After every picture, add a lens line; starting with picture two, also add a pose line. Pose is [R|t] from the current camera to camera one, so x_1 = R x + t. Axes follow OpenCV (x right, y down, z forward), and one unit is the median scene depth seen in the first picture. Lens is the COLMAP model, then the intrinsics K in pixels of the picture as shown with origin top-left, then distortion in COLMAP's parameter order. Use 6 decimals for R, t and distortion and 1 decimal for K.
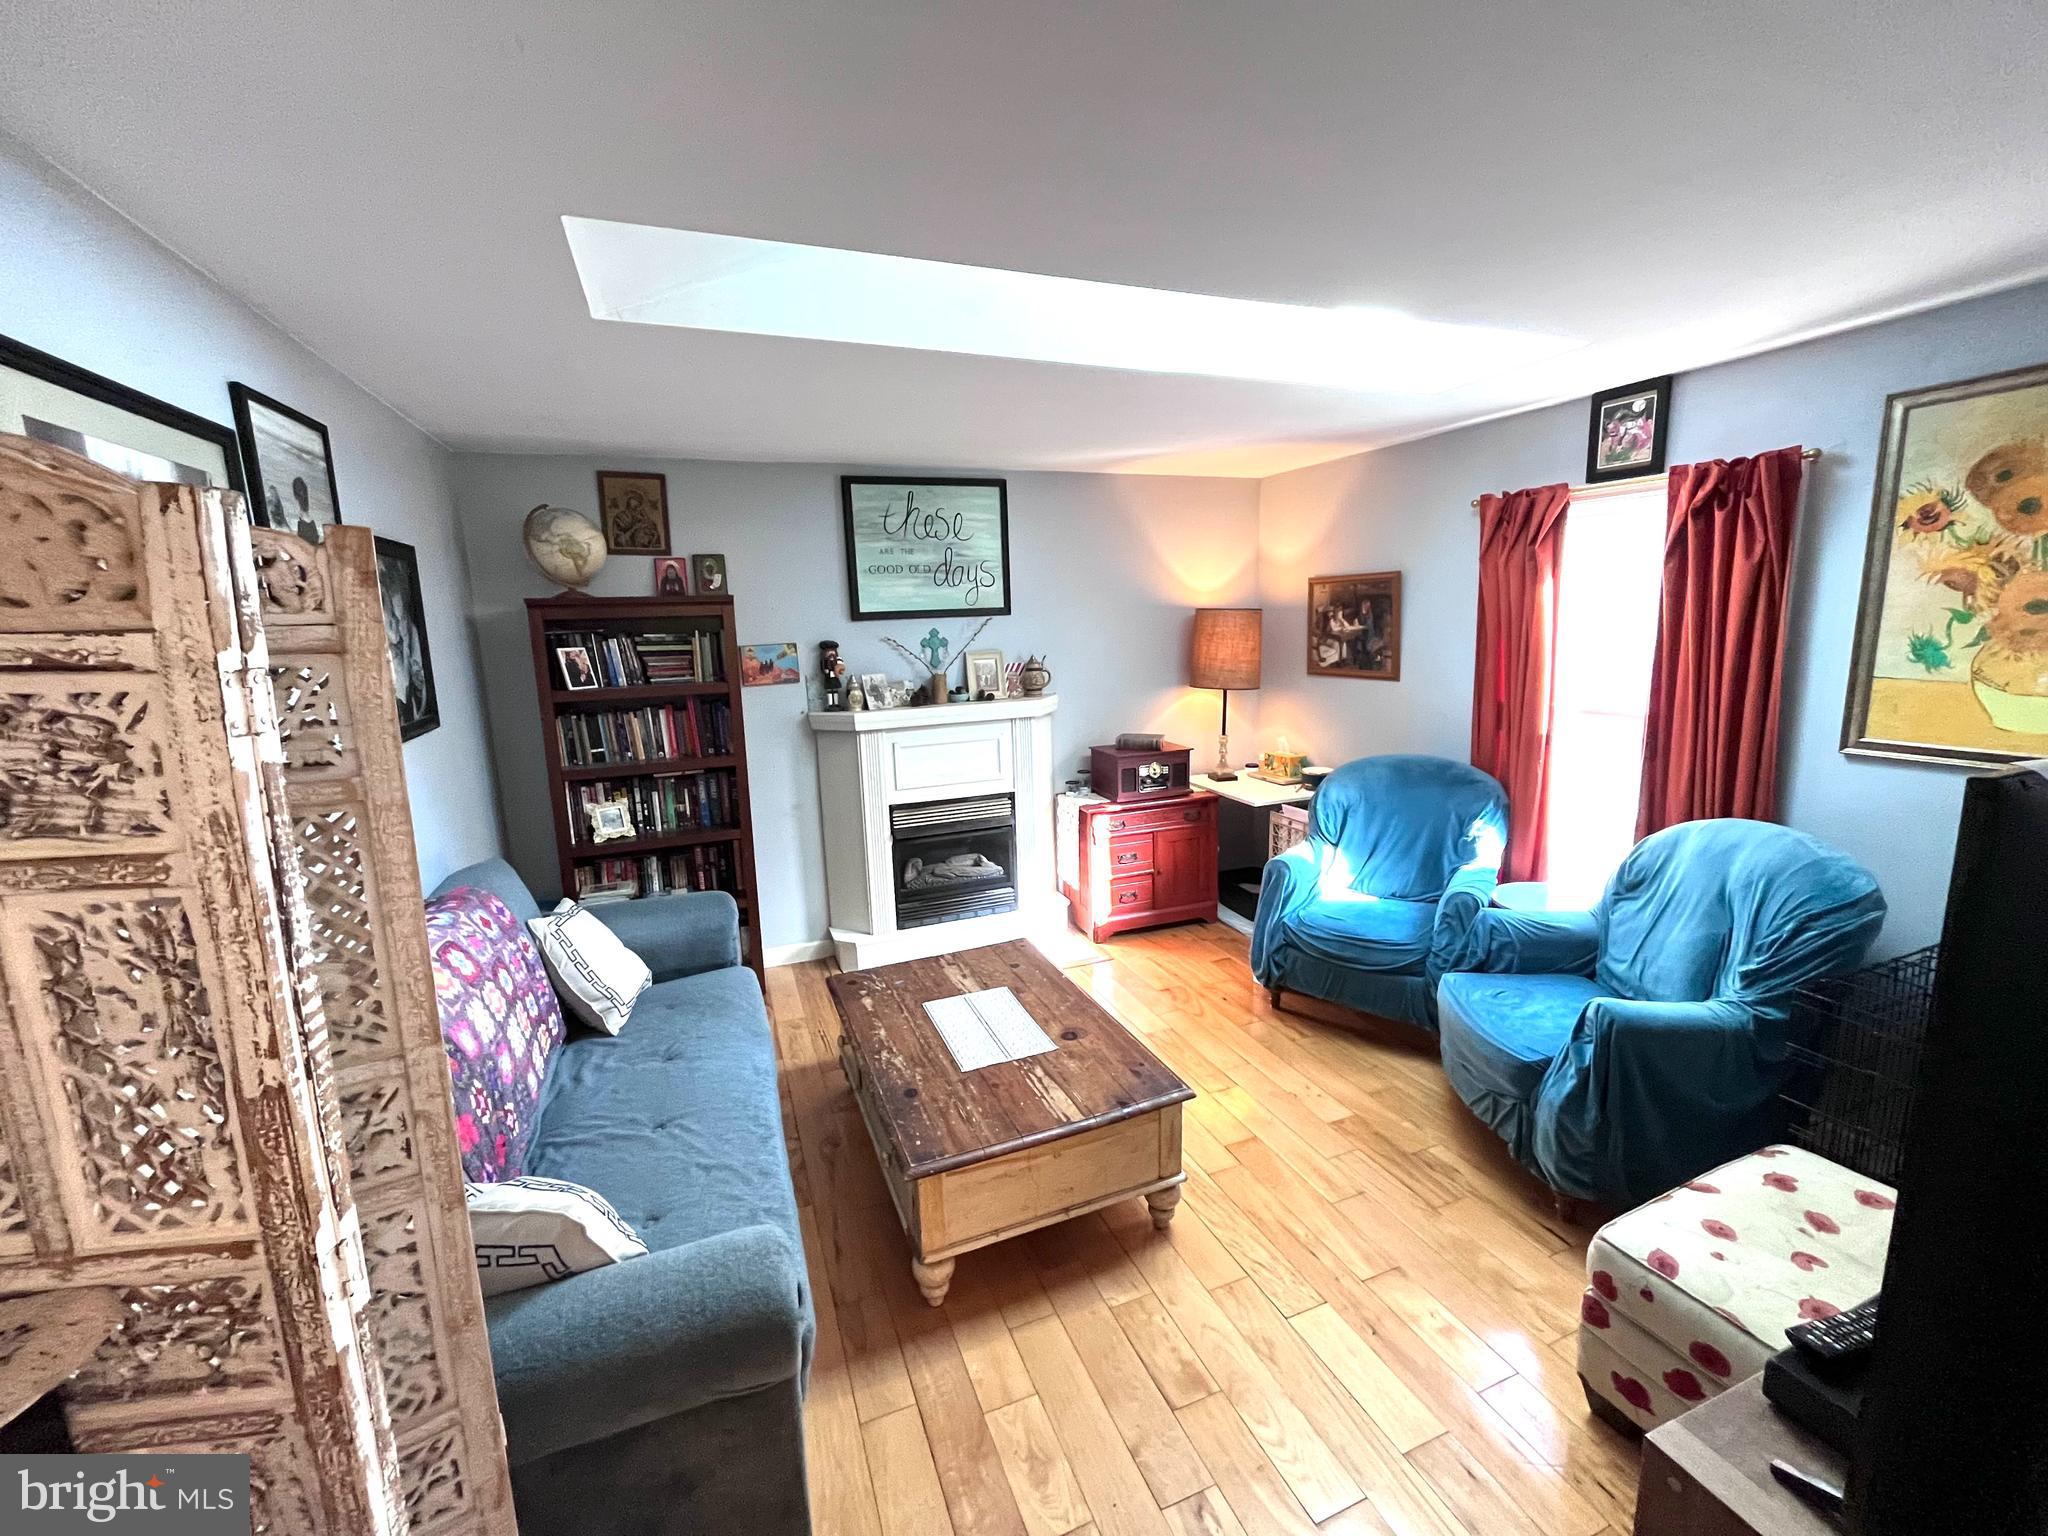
lens RADIAL K [[824.9, 0, 1022.7], [0, 824.9, 765.8], [0, 0, 1]] dist [-0.003429, -0.000482]
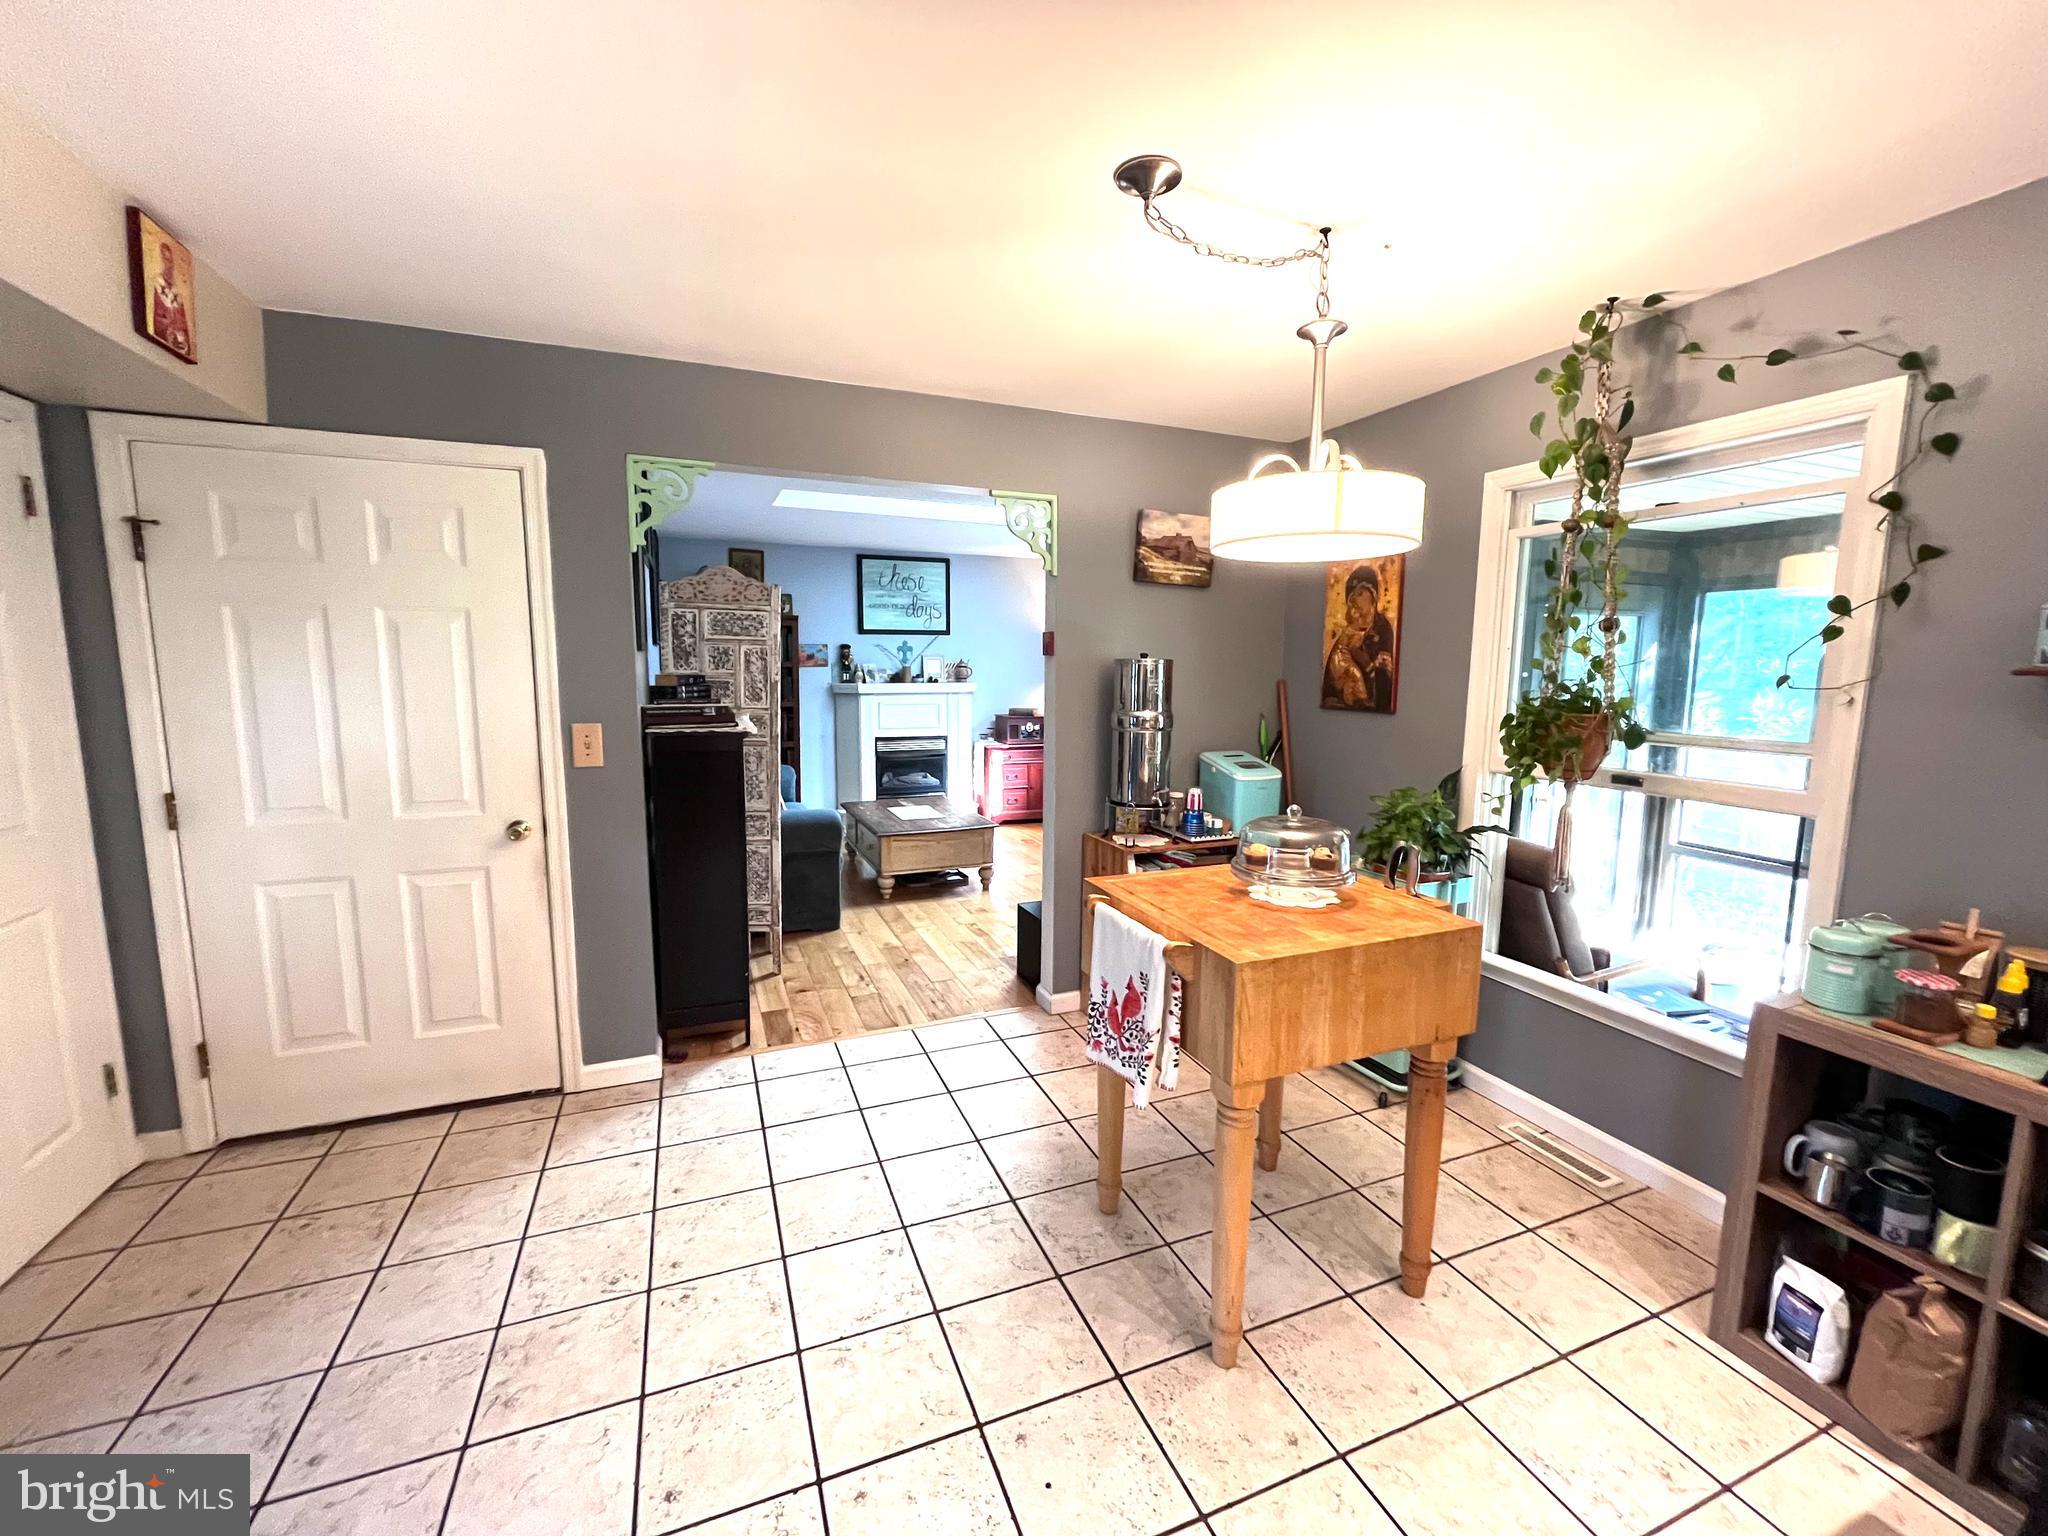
lens RADIAL K [[824.9, 0, 1022.7], [0, 824.9, 765.8], [0, 0, 1]] dist [-0.003429, -0.000482]
pose [[0.999147, 0.037385, 0.017551, 0.125227], [-0.036354, 0.997779, -0.055818, 0.194235], [-0.019598, 0.055133, 0.998287, -0.765935]]
